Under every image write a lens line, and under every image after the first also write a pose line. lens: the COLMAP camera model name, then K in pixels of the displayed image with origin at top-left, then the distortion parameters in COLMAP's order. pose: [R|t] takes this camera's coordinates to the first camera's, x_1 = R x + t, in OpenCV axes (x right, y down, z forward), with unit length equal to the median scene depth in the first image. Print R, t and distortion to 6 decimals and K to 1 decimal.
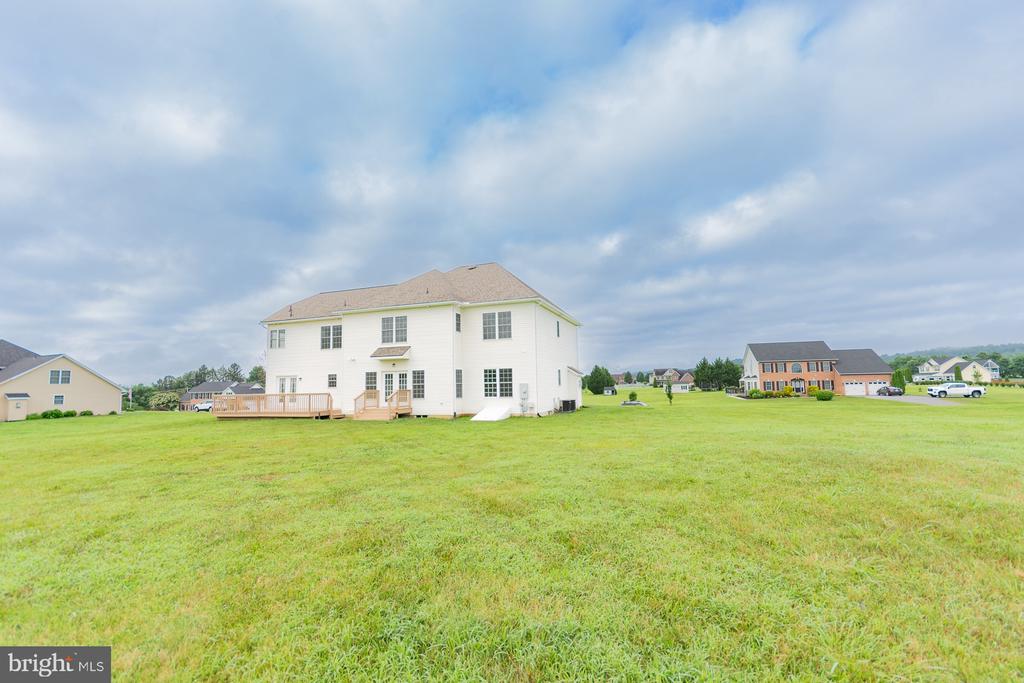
lens RADIAL K [[443.7, 0, 509.3], [0, 443.7, 346.4], [0, 0, 1]] dist [0.002124, 0.000301]
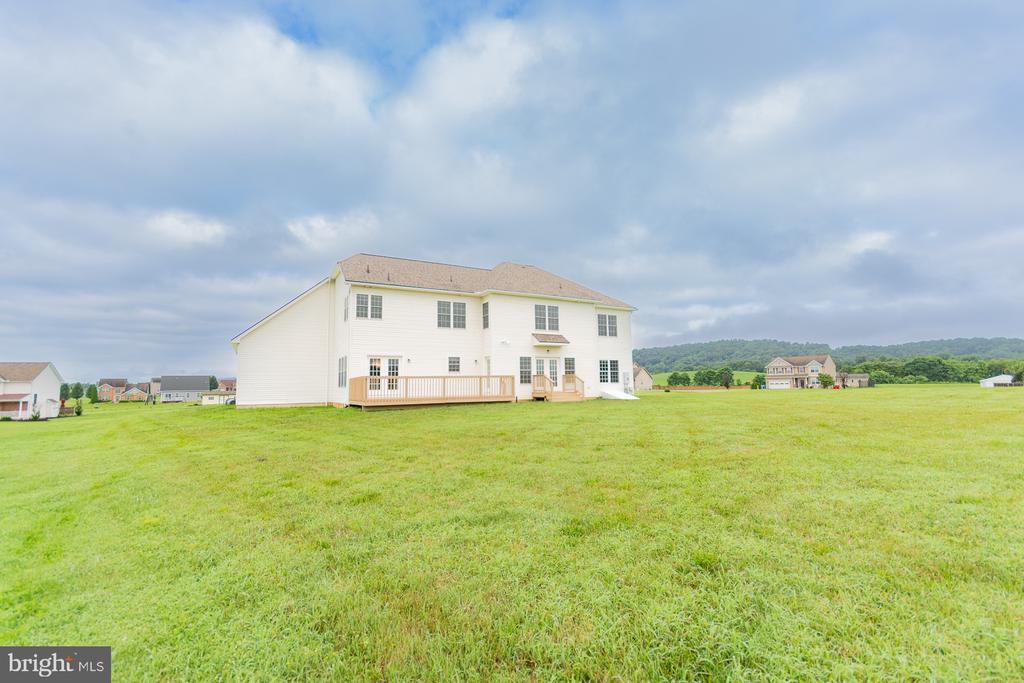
lens RADIAL K [[443.7, 0, 509.3], [0, 443.7, 346.4], [0, 0, 1]] dist [0.002124, 0.000301]
pose [[0.652368, 0.077280, 0.753952, -1.094365], [-0.064020, 0.996851, -0.046784, 0.083879], [-0.755194, -0.017748, 0.655261, 0.375142]]
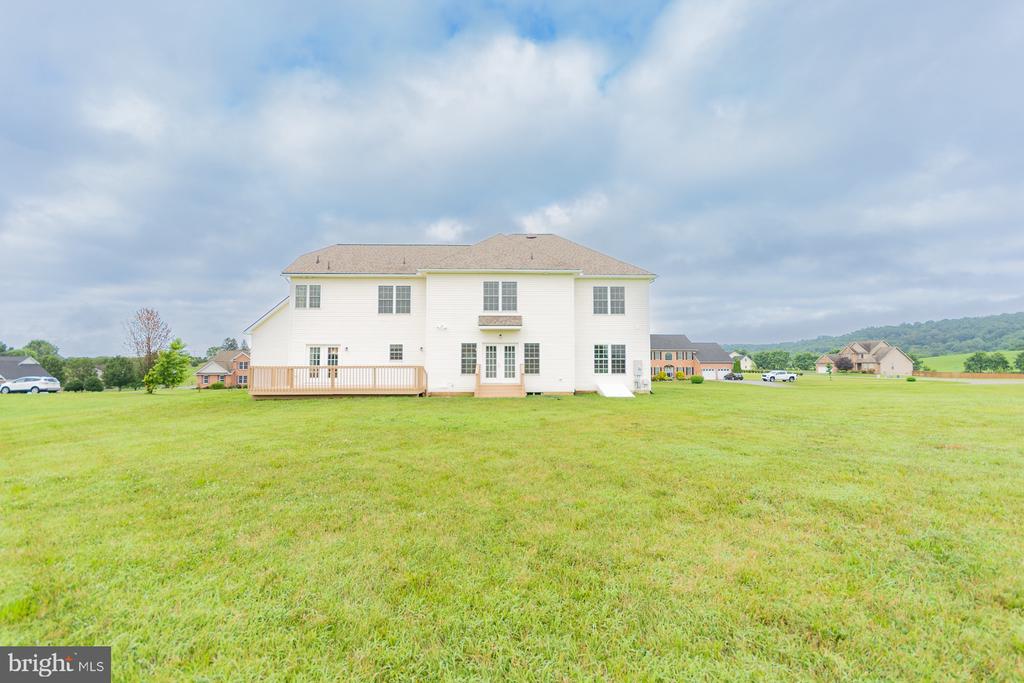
lens RADIAL K [[447.5, 0, 512.9], [0, 447.5, 350.3], [0, 0, 1]] dist [0.001137, 0.000332]
pose [[0.927611, 0.033509, 0.372042, -0.559007], [-0.050121, 0.998127, 0.035068, 0.037041], [-0.370170, -0.051176, 0.927553, 0.158301]]
